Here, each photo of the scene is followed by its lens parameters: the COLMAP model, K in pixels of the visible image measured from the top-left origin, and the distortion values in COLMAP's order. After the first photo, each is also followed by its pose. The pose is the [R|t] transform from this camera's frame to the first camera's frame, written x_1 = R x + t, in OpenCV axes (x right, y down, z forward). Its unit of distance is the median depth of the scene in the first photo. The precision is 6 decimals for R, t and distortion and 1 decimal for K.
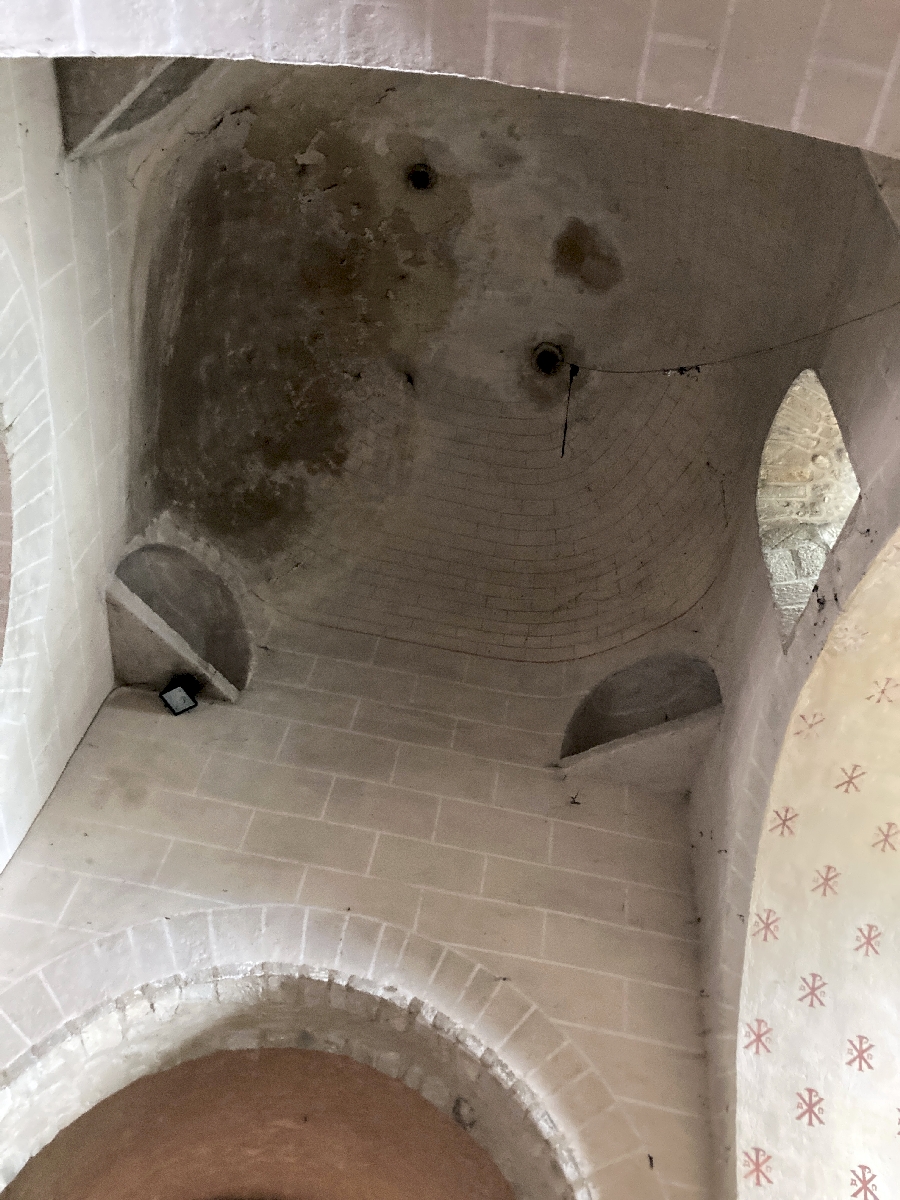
lens RADIAL K [[980.1, 0, 450.0], [0, 980.1, 600.0], [0, 0, 1]] dist [0.008652, 0.002502]
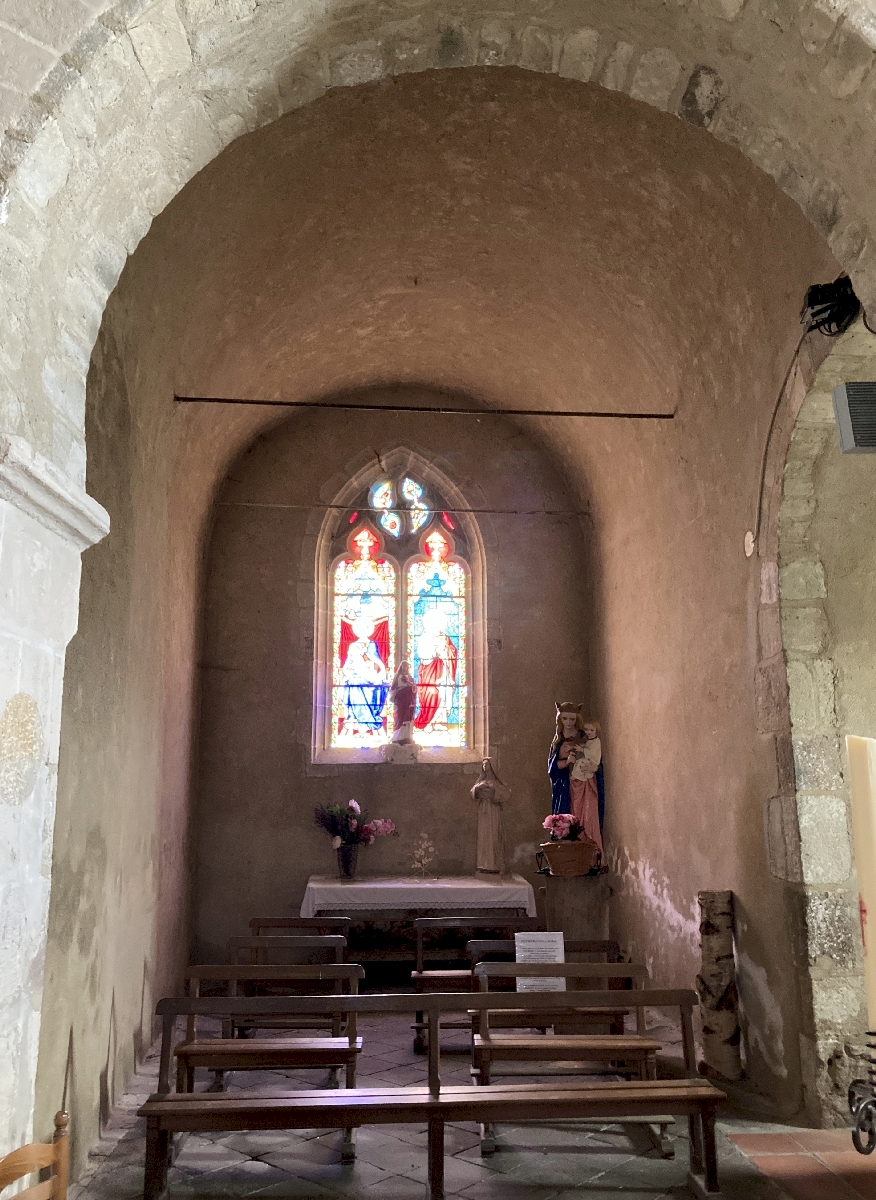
lens RADIAL K [[1045.2, 0, 438.0], [0, 1045.2, 600.0], [0, 0, 1]] dist [-0.006966, -0.005994]
pose [[0.981291, -0.157429, -0.110831, -0.144148], [0.191386, 0.734983, 0.650516, 0.274966], [-0.020951, -0.659557, 0.751362, 0.224100]]
